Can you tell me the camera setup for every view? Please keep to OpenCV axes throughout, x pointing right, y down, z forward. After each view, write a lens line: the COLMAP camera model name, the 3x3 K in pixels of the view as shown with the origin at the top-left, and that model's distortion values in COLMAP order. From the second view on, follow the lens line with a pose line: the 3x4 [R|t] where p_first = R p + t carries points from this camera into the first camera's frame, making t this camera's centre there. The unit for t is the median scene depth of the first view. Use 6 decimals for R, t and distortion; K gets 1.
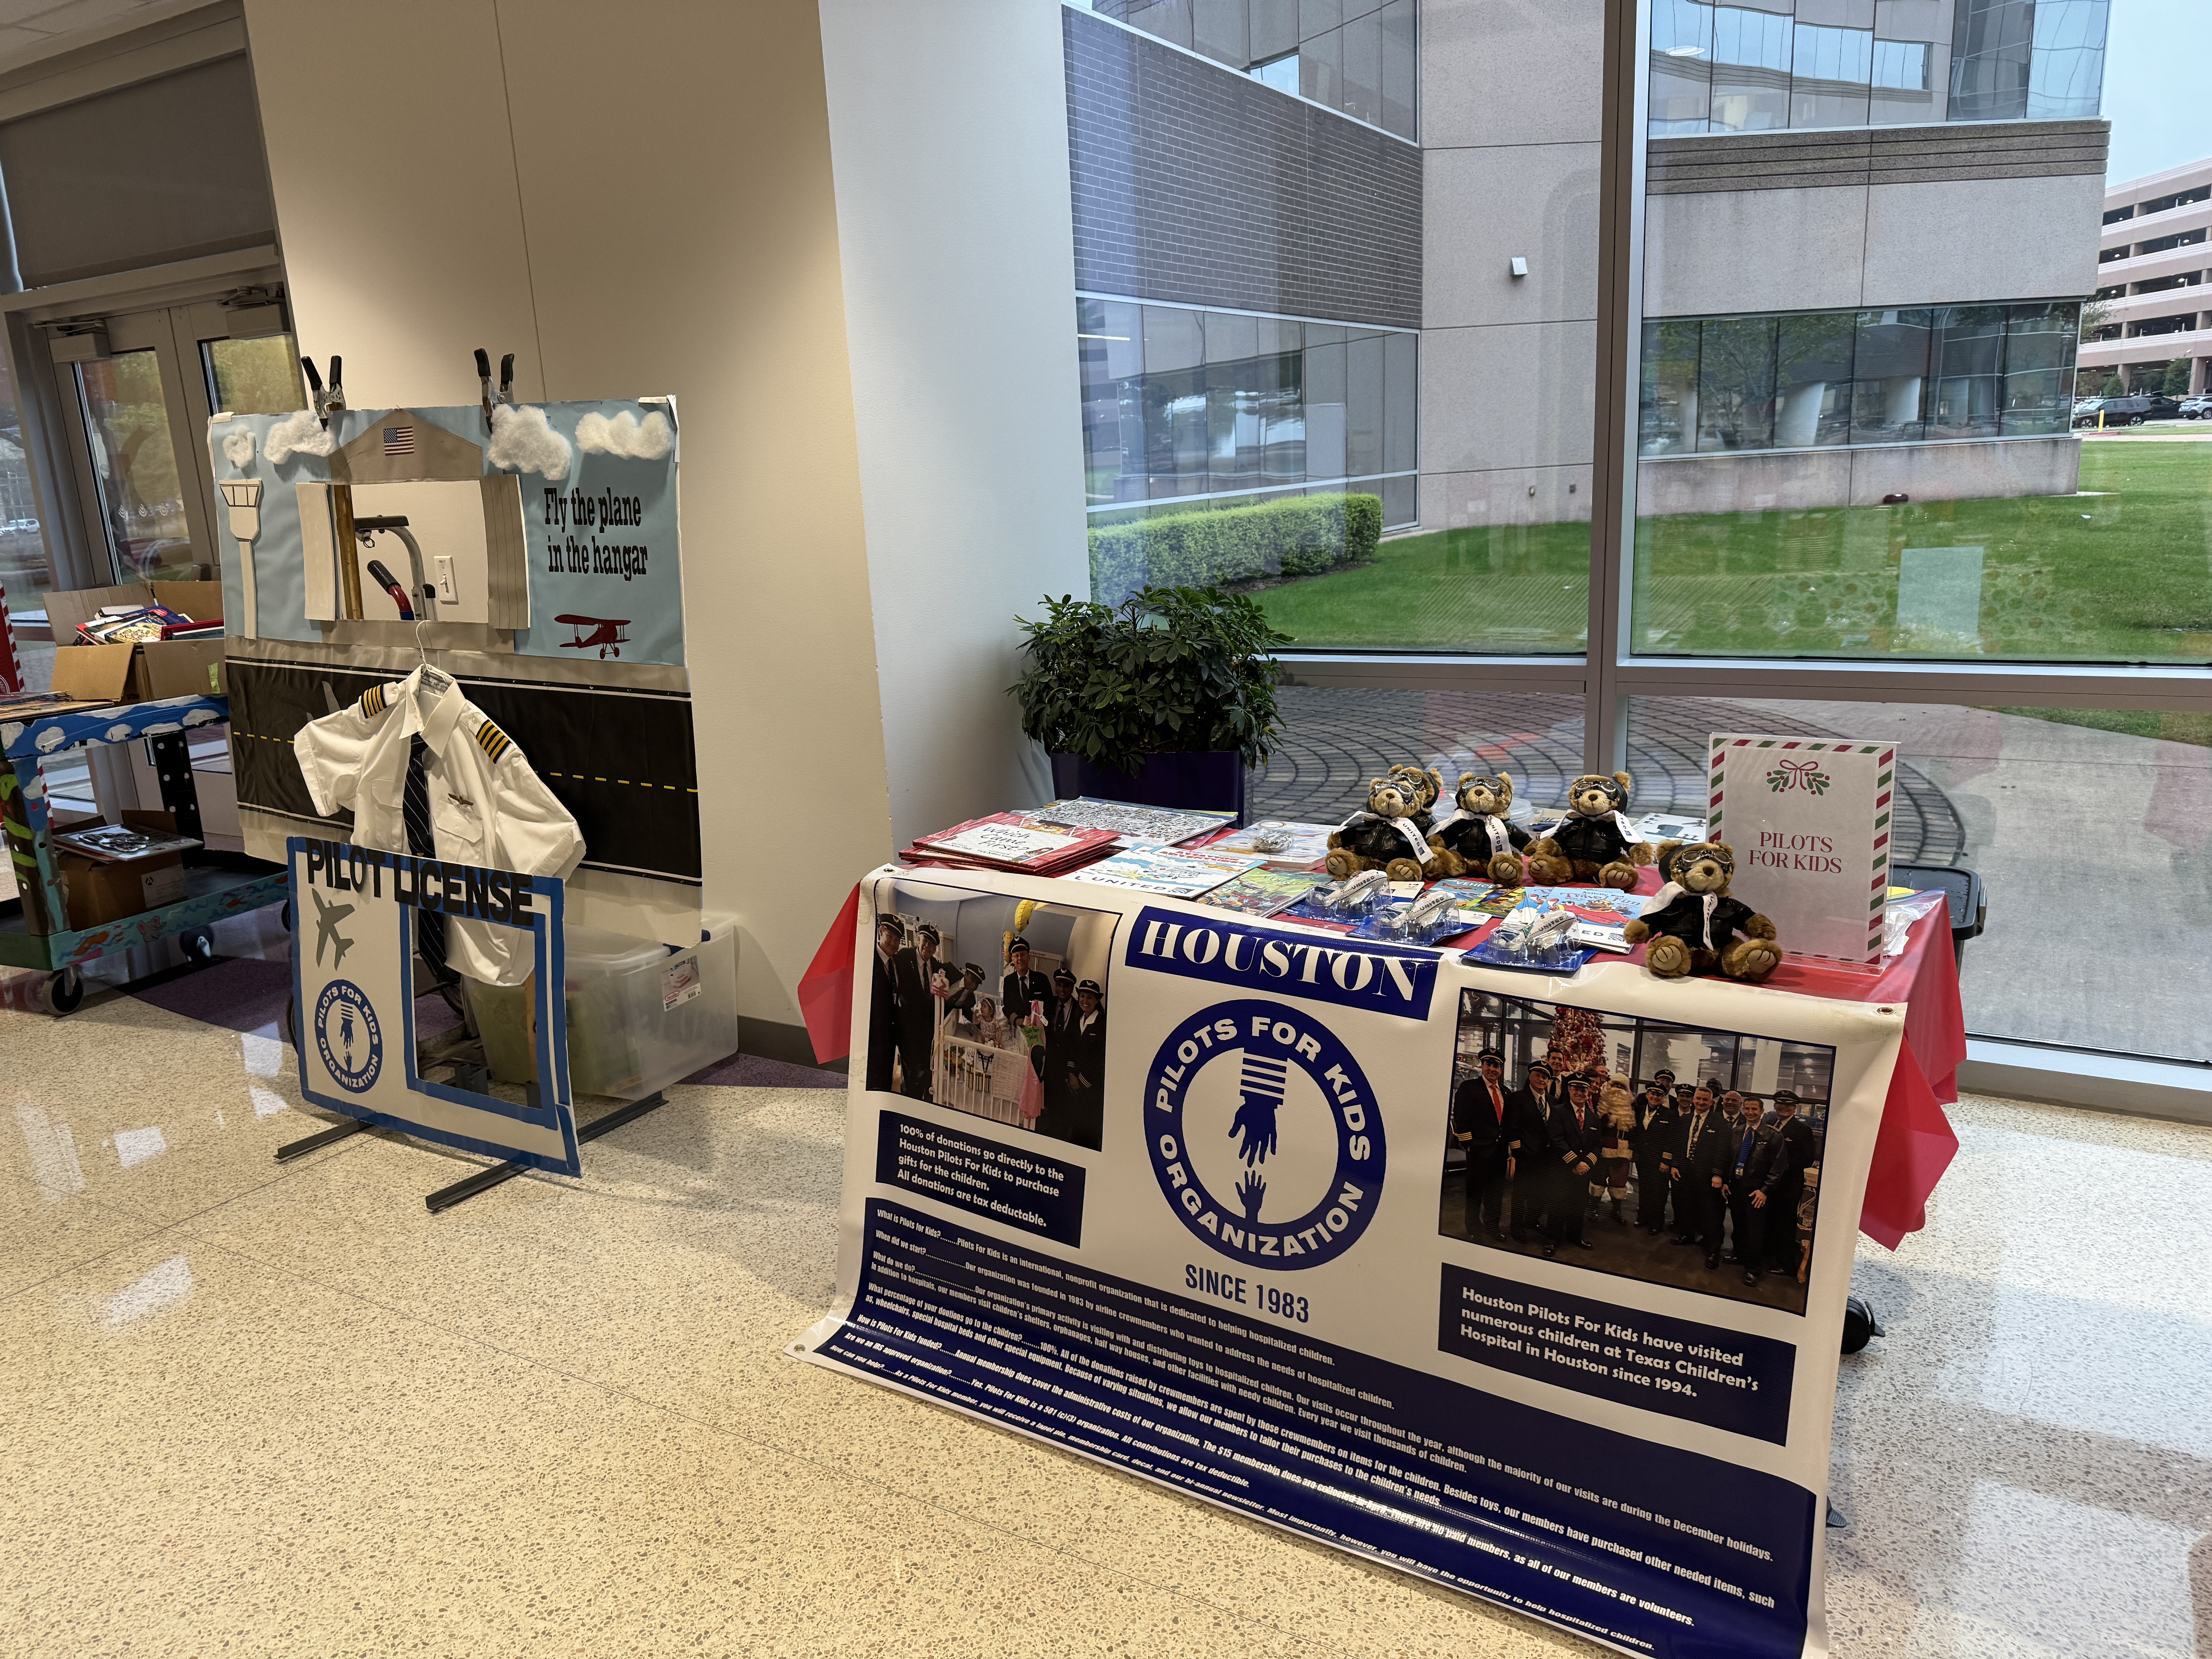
lens RADIAL K [[1556.7, 0, 1106.0], [0, 1556.7, 829.5], [0, 0, 1]] dist [0.087398, -0.128182]
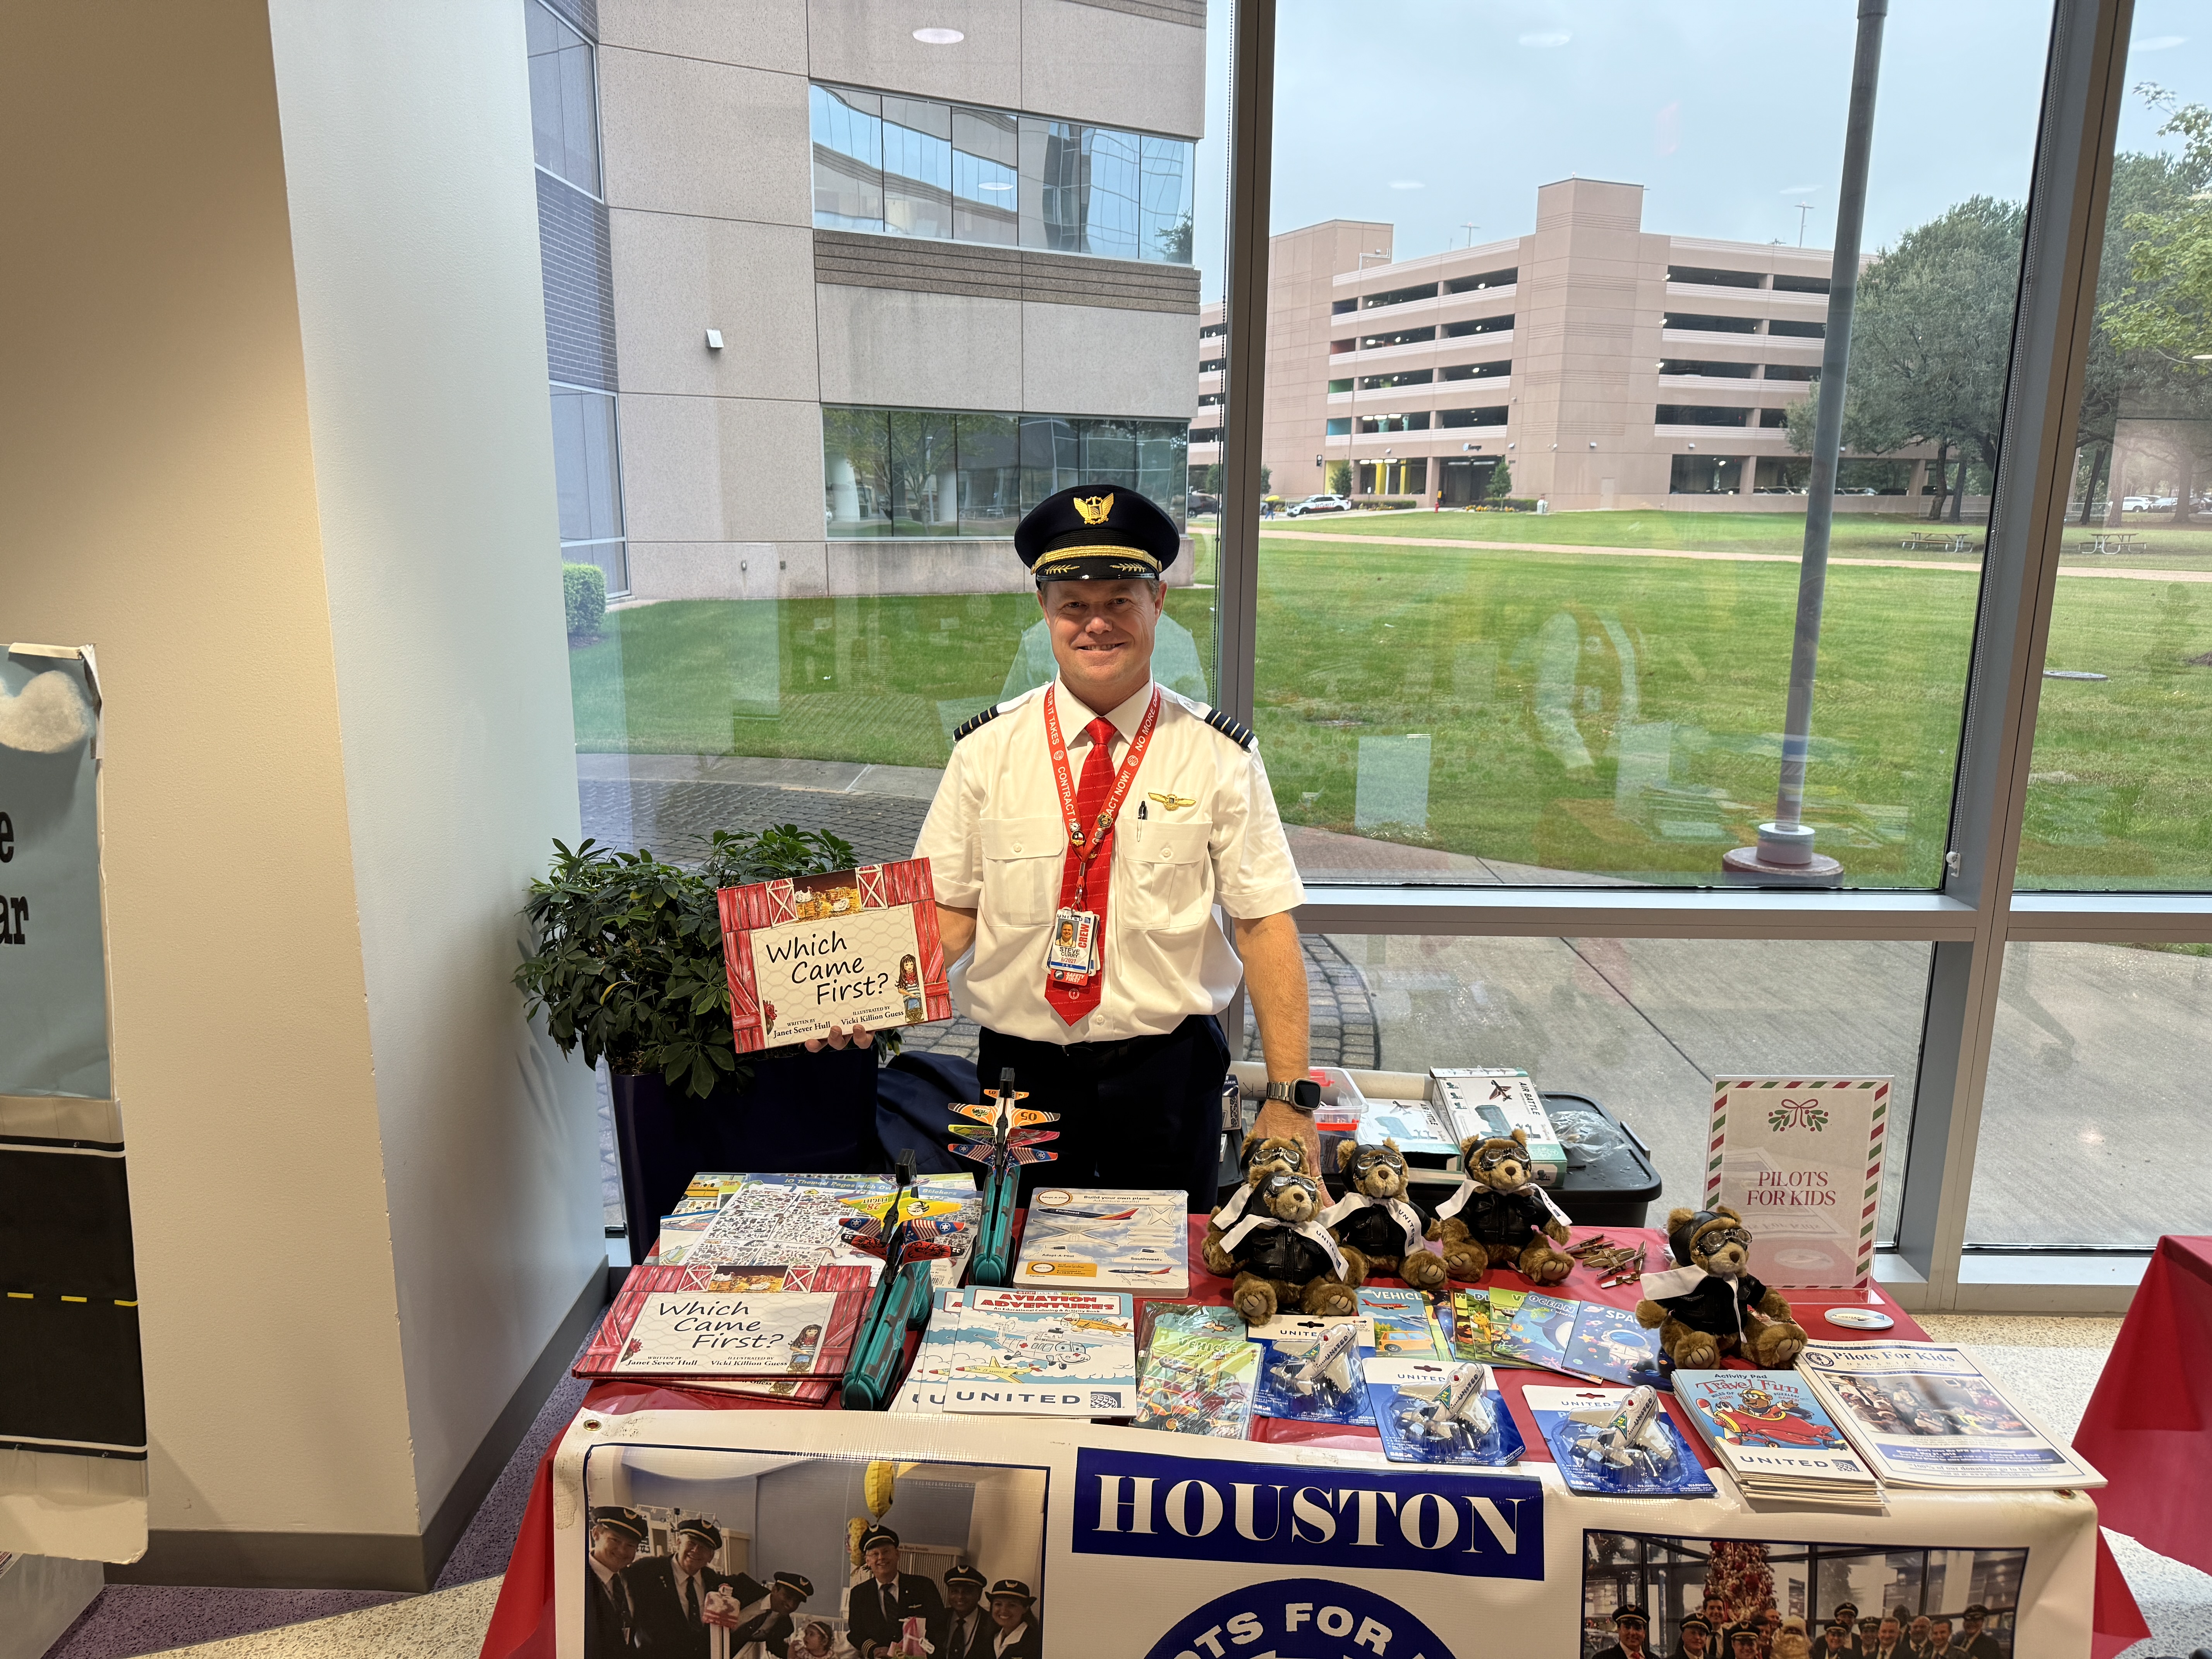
lens RADIAL K [[1537.8, 0, 1106.0], [0, 1537.8, 829.5], [0, 0, 1]] dist [0.042441, -0.040496]
pose [[0.863385, -0.051592, 0.501901, -0.309963], [0.064654, 0.997870, -0.008645, -0.228933], [-0.500386, 0.039914, 0.864882, 0.415199]]
